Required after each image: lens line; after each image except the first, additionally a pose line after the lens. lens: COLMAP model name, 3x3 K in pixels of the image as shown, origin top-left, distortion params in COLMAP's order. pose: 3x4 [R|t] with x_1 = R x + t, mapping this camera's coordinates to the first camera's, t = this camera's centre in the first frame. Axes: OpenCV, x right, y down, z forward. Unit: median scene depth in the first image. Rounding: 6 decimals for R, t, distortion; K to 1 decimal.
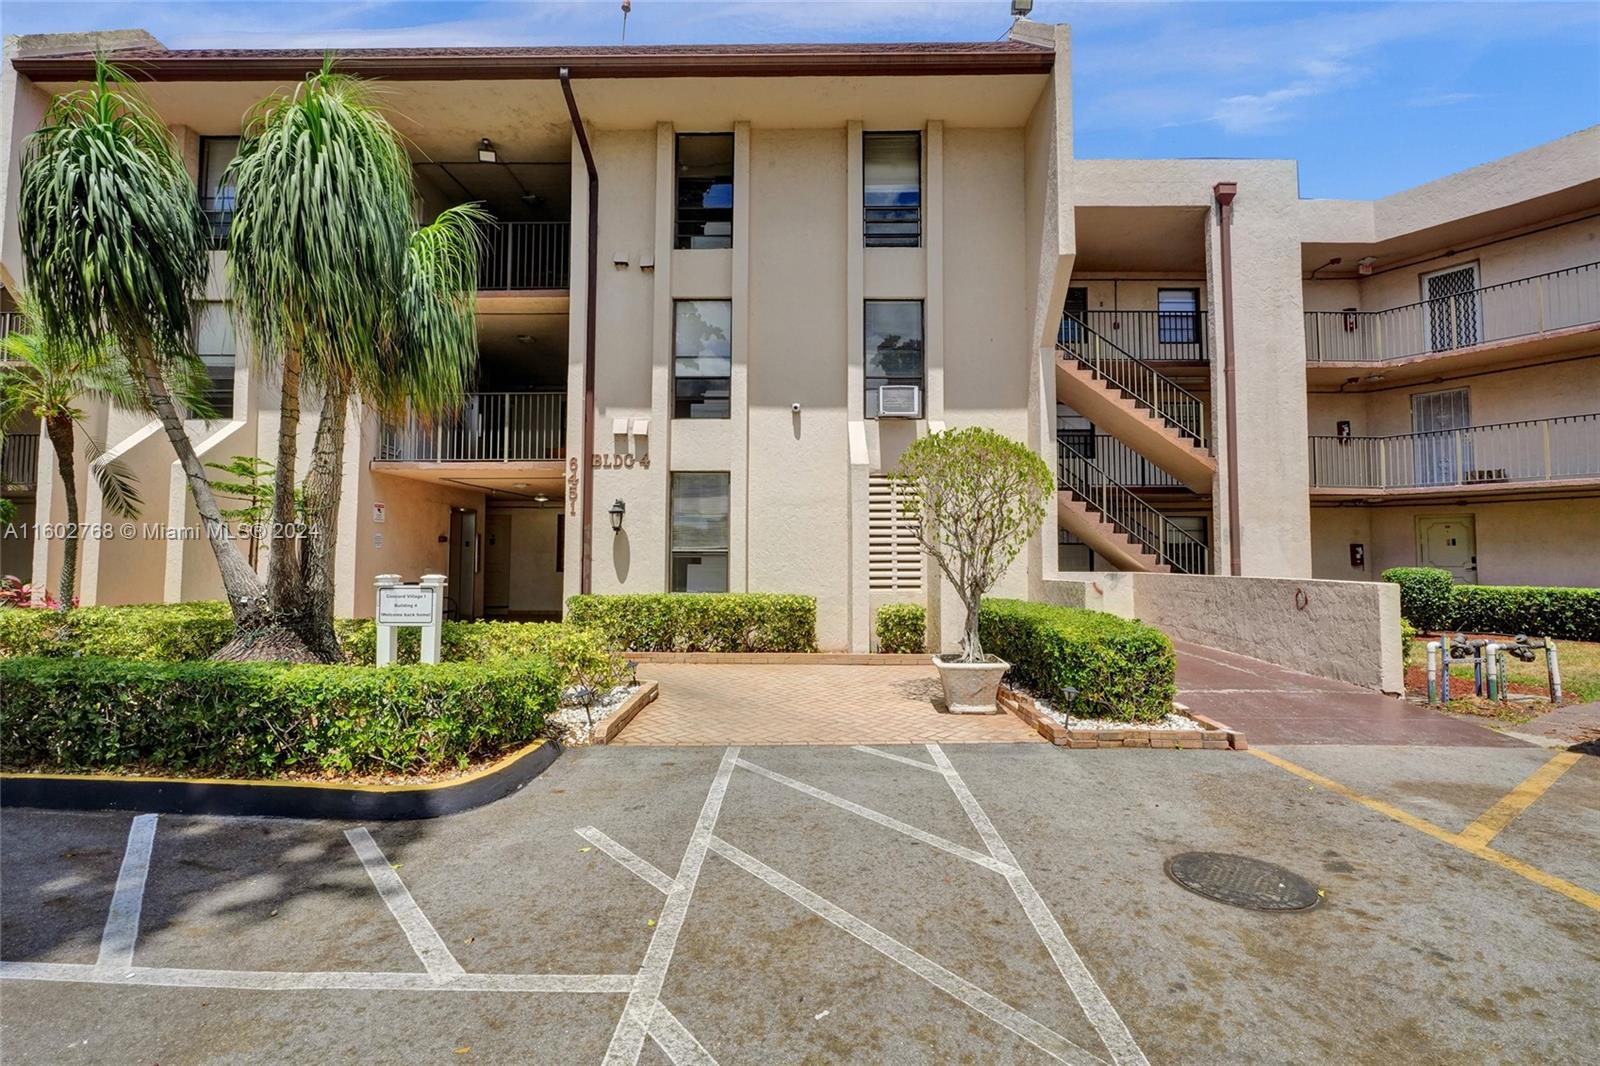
lens RADIAL K [[748.3, 0, 797.4], [0, 748.3, 519.9], [0, 0, 1]] dist [-0.005725, 0.001691]
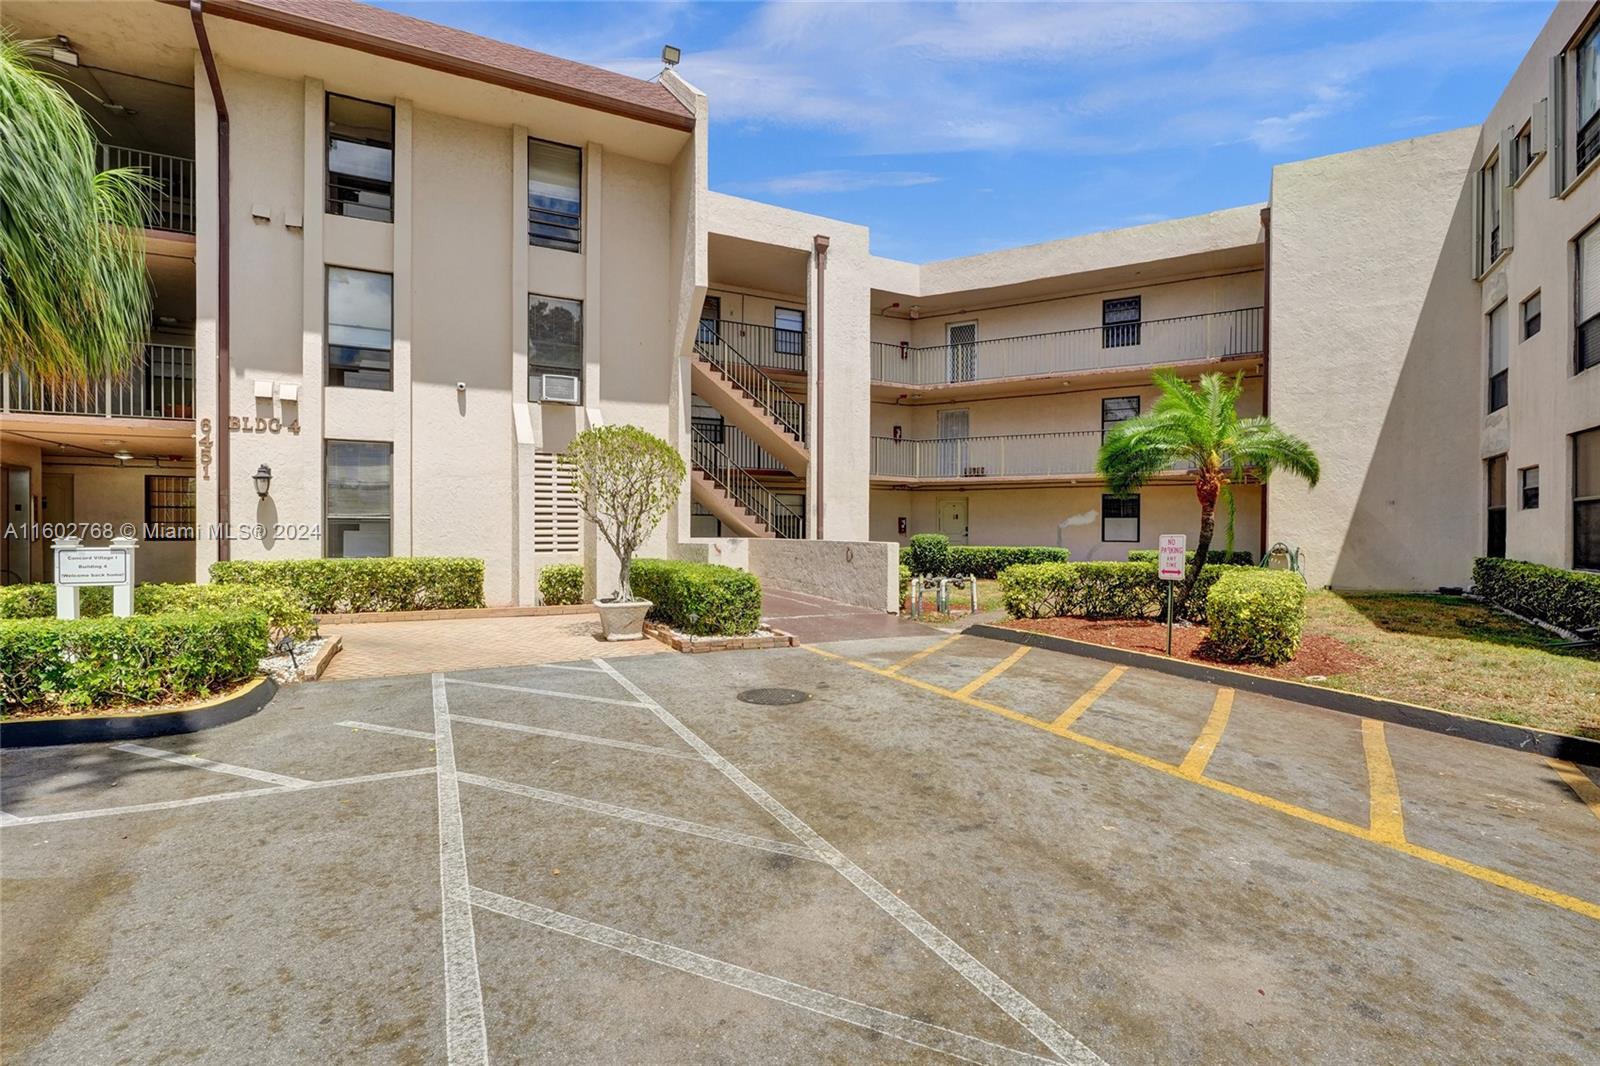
lens RADIAL K [[748.3, 0, 802.9], [0, 748.3, 534.8], [0, 0, 1]] dist [-0.005725, 0.001691]
pose [[0.888681, -0.001262, 0.458525, -0.059332], [-0.026115, 0.998234, 0.053361, -0.006328], [-0.457782, -0.059395, 0.887078, -0.199468]]
